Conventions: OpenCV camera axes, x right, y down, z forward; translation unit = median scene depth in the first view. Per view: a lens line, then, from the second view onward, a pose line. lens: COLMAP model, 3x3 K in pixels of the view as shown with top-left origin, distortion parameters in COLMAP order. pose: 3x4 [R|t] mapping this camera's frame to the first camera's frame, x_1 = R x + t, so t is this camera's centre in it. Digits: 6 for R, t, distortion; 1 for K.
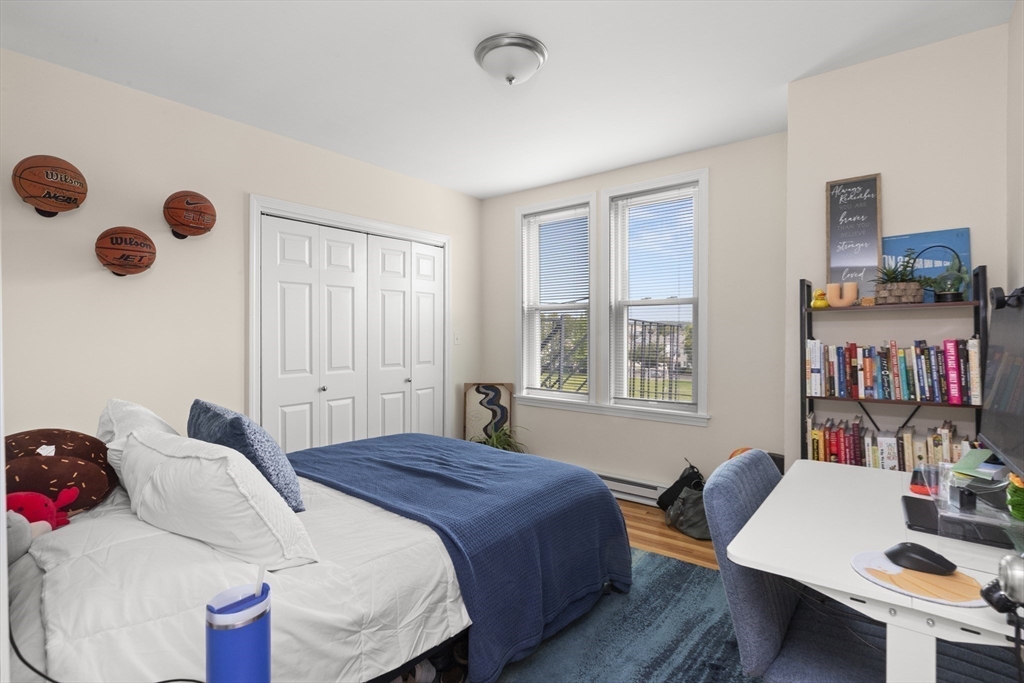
lens RADIAL K [[507.2, 0, 513.0], [0, 507.2, 336.7], [0, 0, 1]] dist [-0.000367, -0.000003]
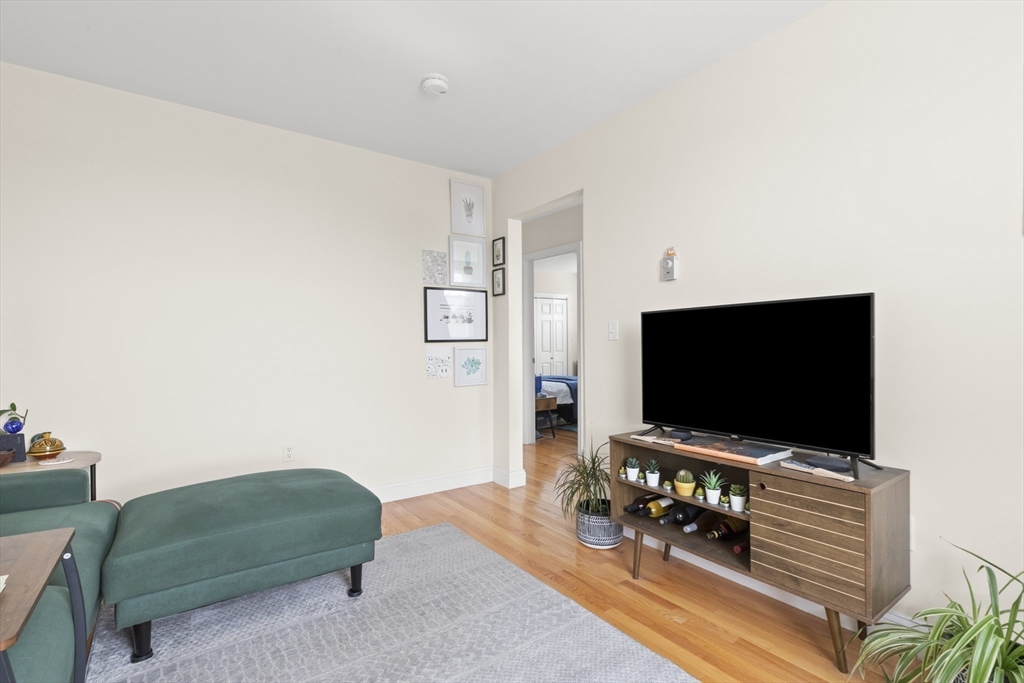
lens RADIAL K [[469.8, 0, 511.3], [0, 469.8, 343.0], [0, 0, 1]] dist [0.002612, 0.000206]
pose [[0.967762, -0.002790, -0.251852, 0.159030], [0.002919, 0.999996, 0.000141, 0.013670], [0.251850, -0.000872, 0.967766, -1.147136]]
